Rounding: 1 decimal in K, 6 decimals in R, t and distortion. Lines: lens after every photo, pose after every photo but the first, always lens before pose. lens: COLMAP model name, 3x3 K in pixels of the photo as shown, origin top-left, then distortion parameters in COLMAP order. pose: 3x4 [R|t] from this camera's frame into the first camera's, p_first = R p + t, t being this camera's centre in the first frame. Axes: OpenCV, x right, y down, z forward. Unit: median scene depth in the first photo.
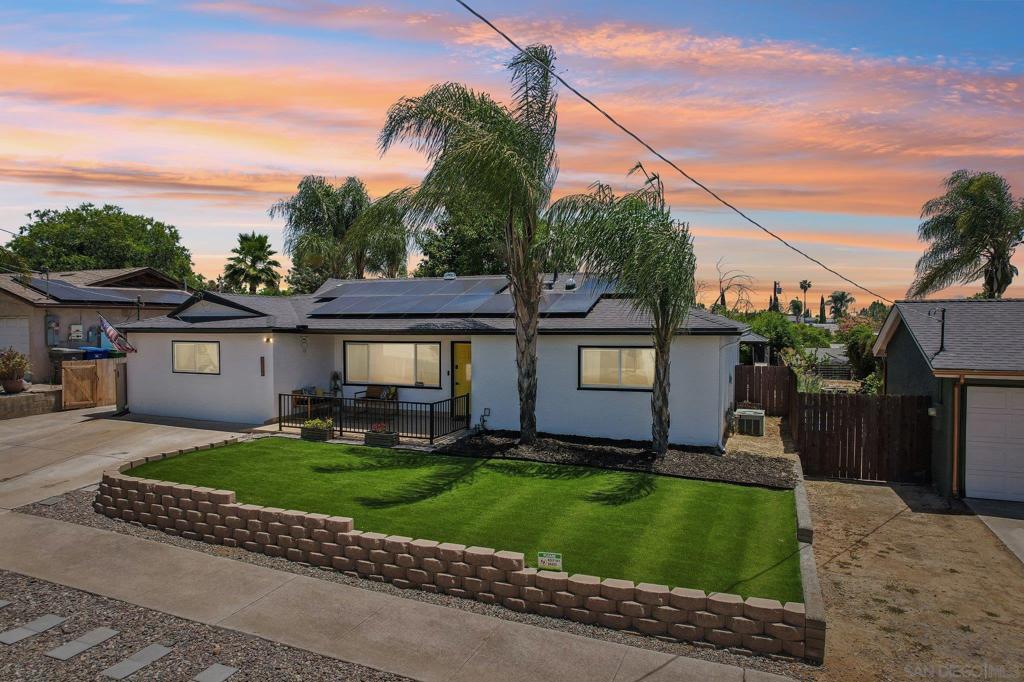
lens RADIAL K [[655.3, 0, 515.2], [0, 655.3, 340.1], [0, 0, 1]] dist [-0.072085, 0.064919]
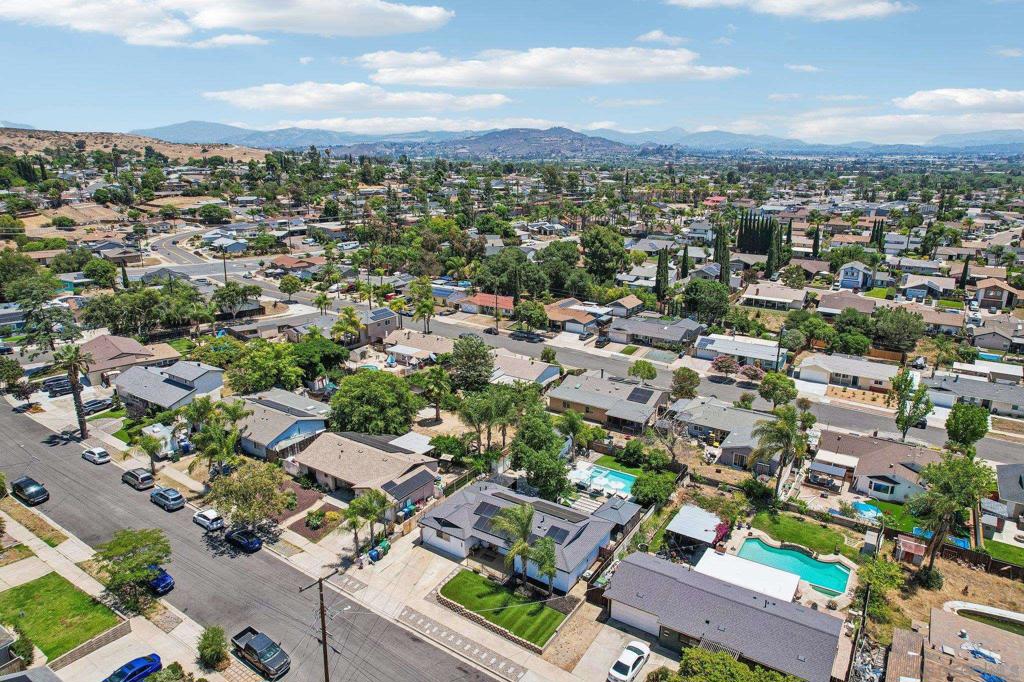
lens RADIAL K [[655.3, 0, 515.2], [0, 655.3, 340.1], [0, 0, 1]] dist [-0.072085, 0.064919]
pose [[0.979015, 0.059703, -0.194846, 0.703410], [-0.007974, 0.966614, 0.256114, -2.513031], [0.203632, -0.249186, 0.946805, -2.683508]]
